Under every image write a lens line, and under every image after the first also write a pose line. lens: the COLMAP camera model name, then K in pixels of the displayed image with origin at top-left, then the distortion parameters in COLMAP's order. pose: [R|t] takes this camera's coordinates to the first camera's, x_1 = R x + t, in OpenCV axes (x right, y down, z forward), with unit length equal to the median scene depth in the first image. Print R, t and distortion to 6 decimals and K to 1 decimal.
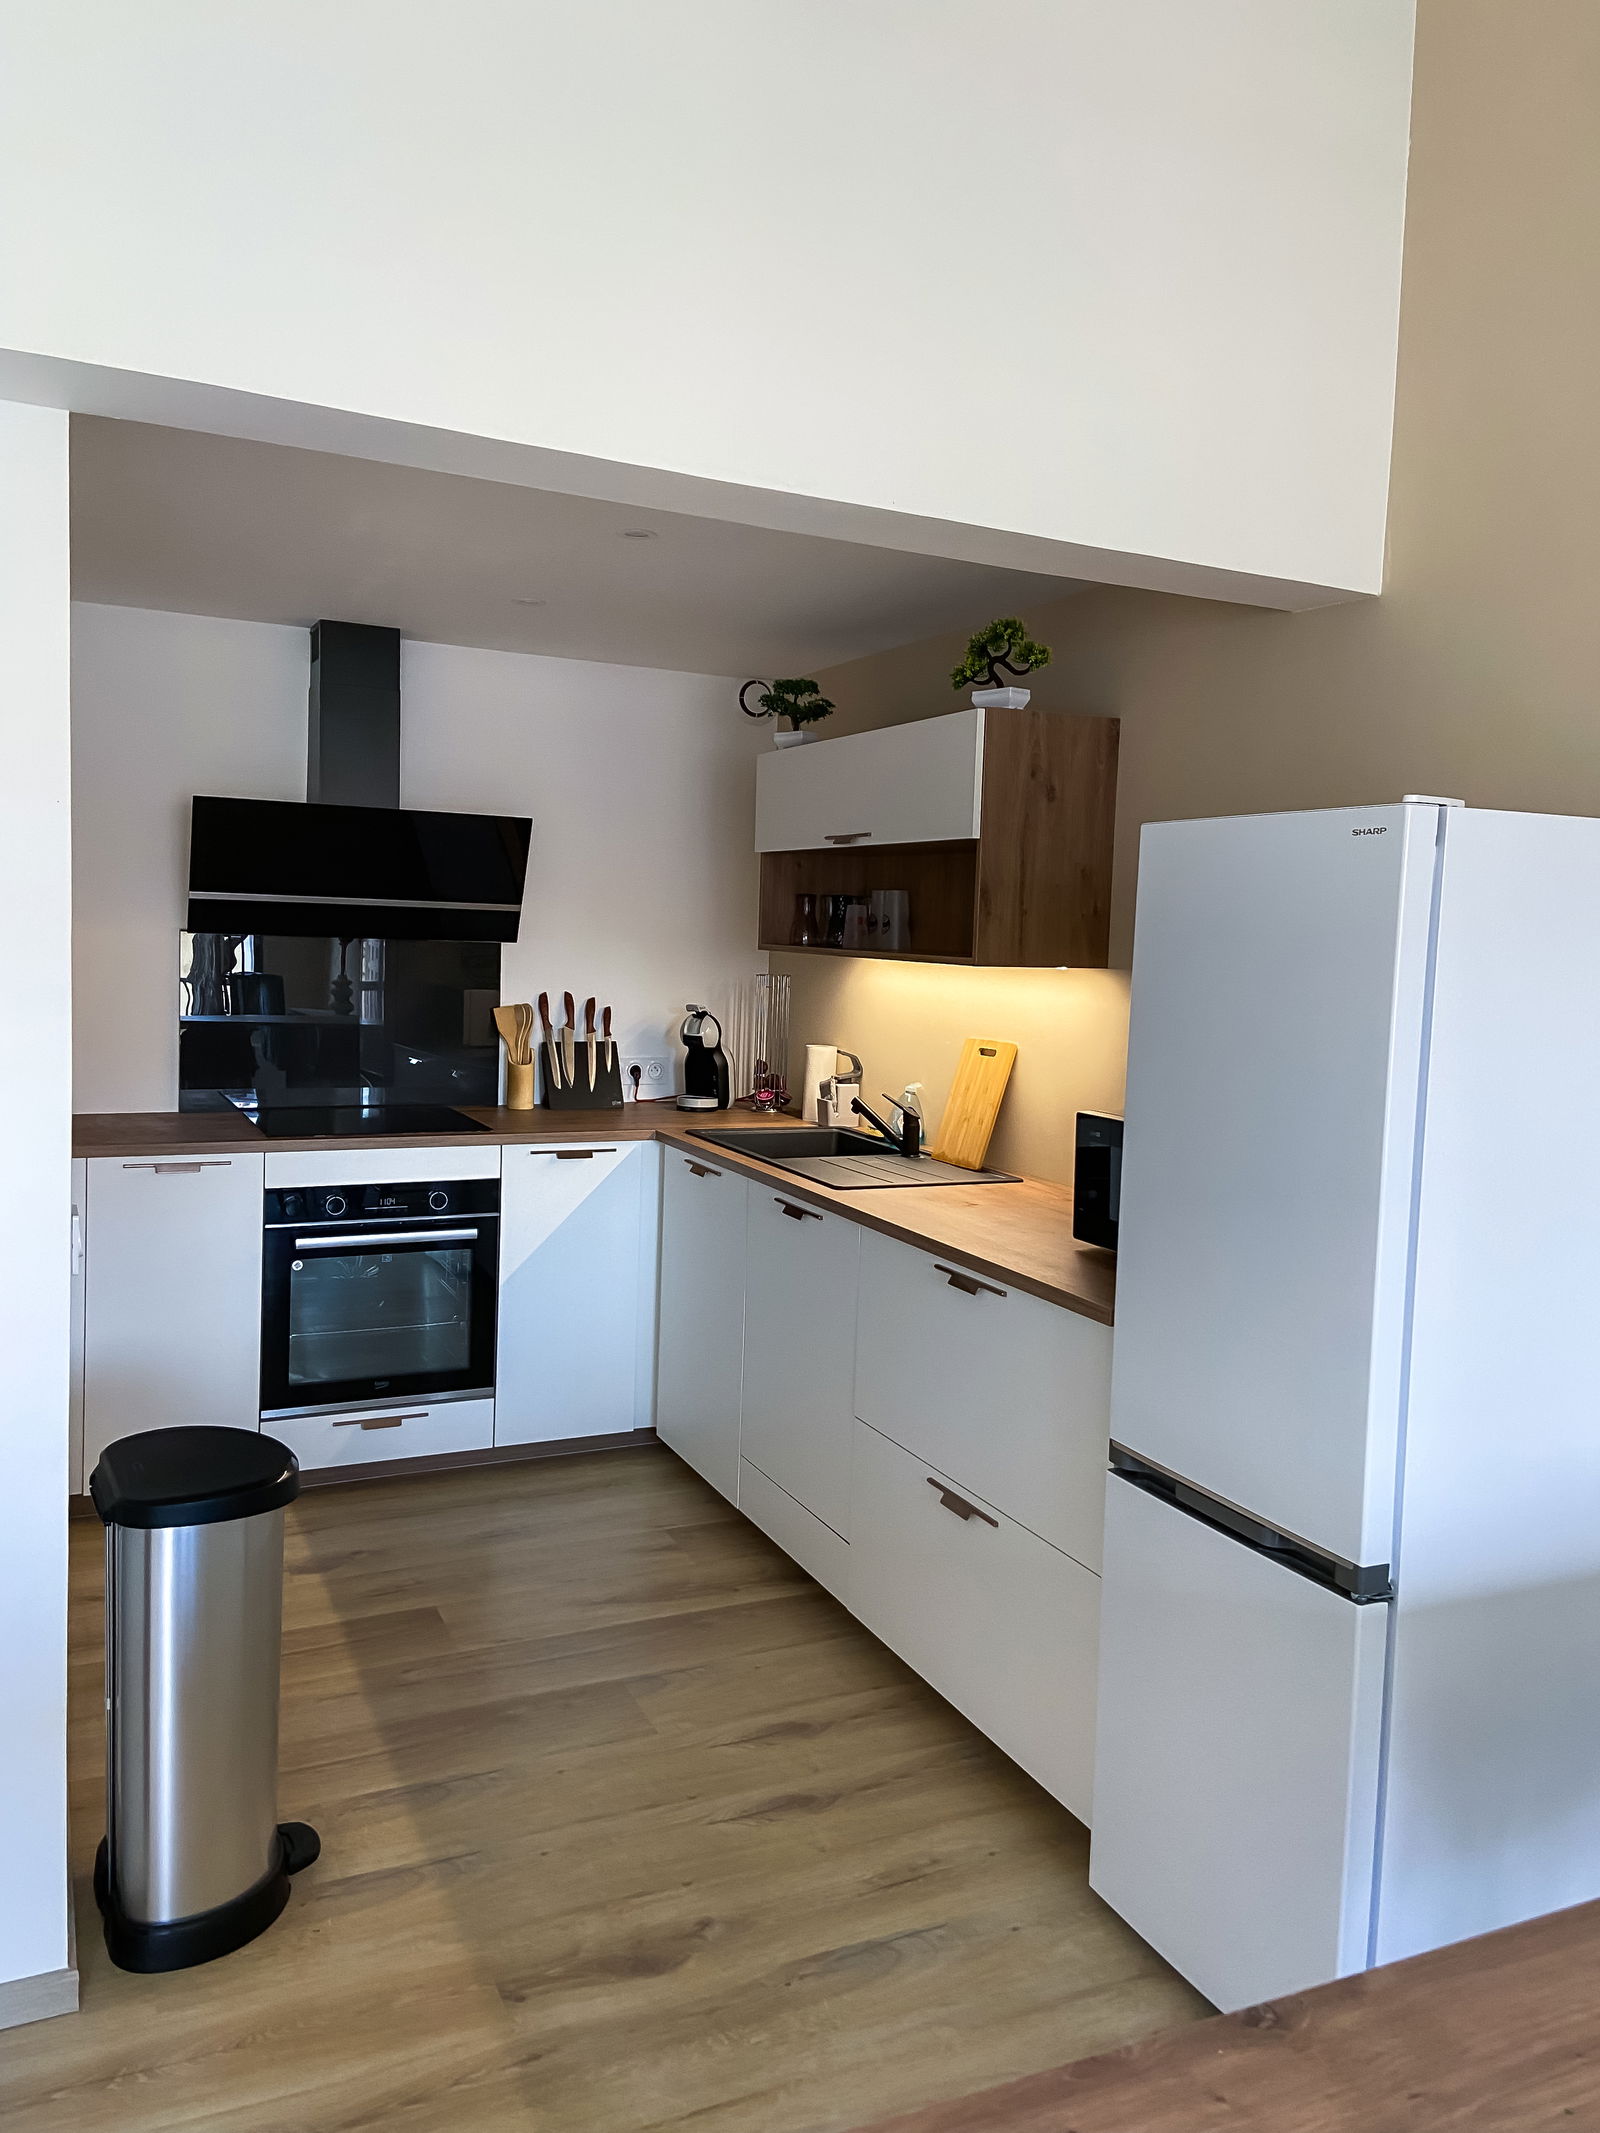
lens RADIAL K [[1579.9, 0, 800.4], [0, 1579.9, 1047.1], [0, 0, 1]] dist [0.059423, -0.000631]
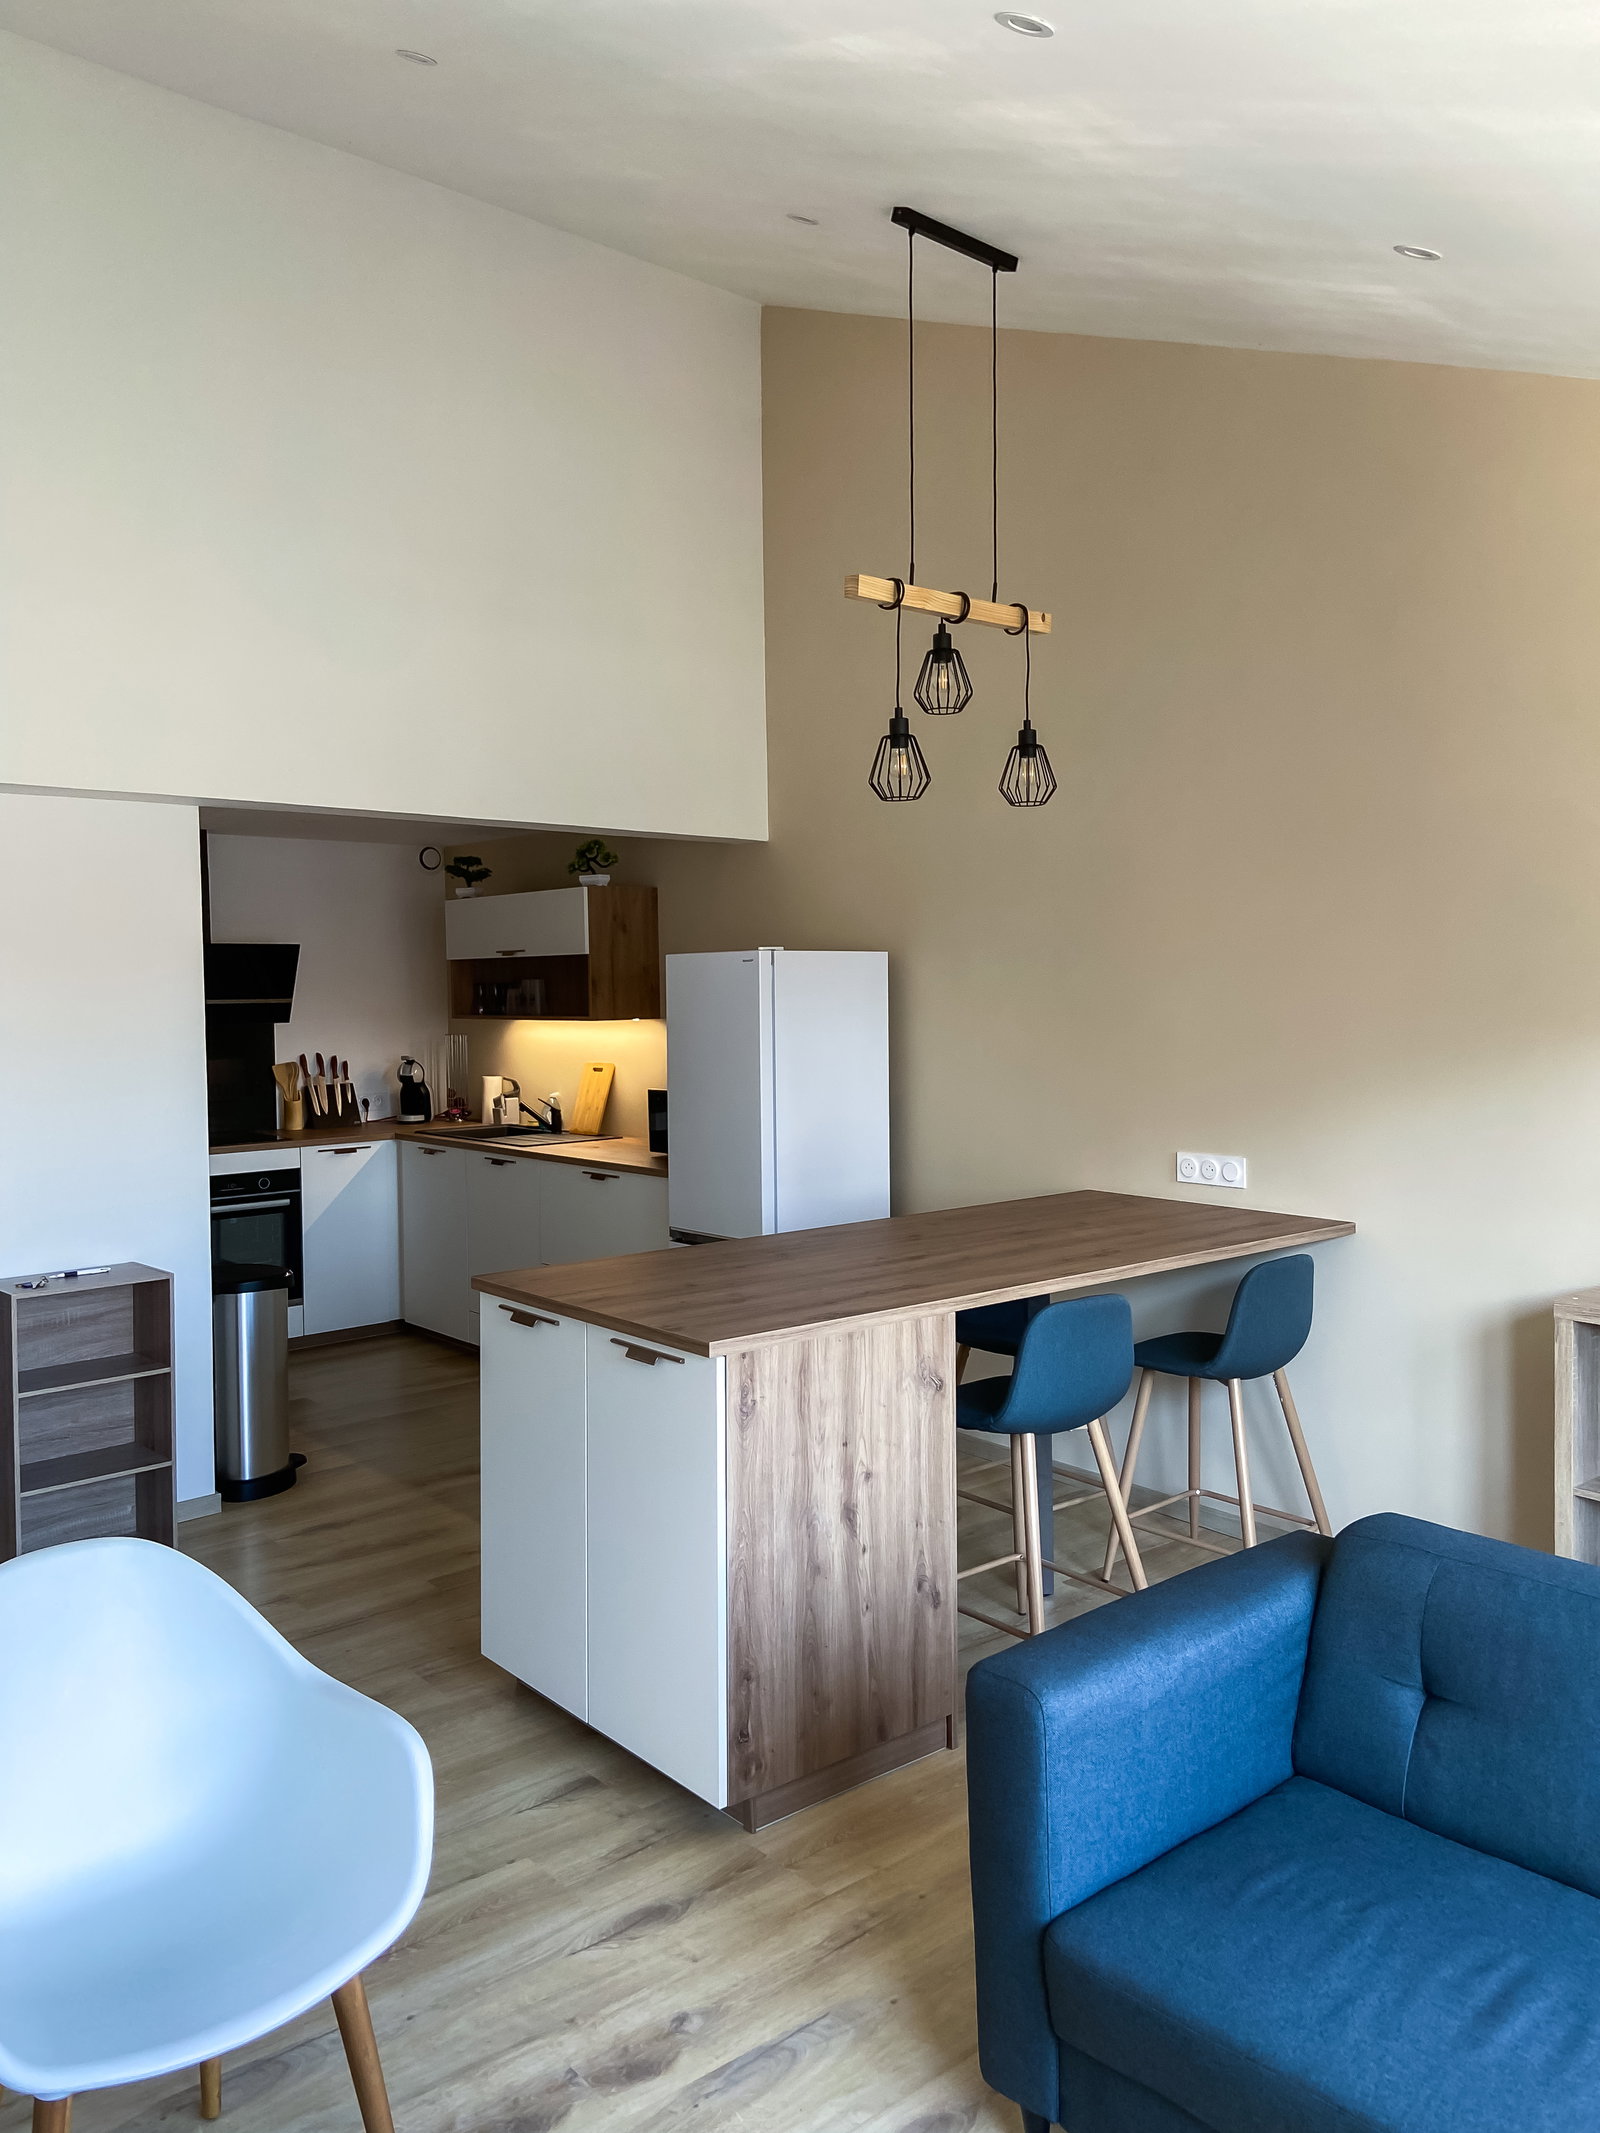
lens RADIAL K [[1579.9, 0, 800.4], [0, 1579.9, 1047.1], [0, 0, 1]] dist [0.059423, -0.000631]
pose [[0.963697, -0.058422, 0.260526, -0.111694], [0.067706, 0.997345, -0.026797, 0.037344], [-0.258269, 0.043463, 0.965095, -0.697284]]
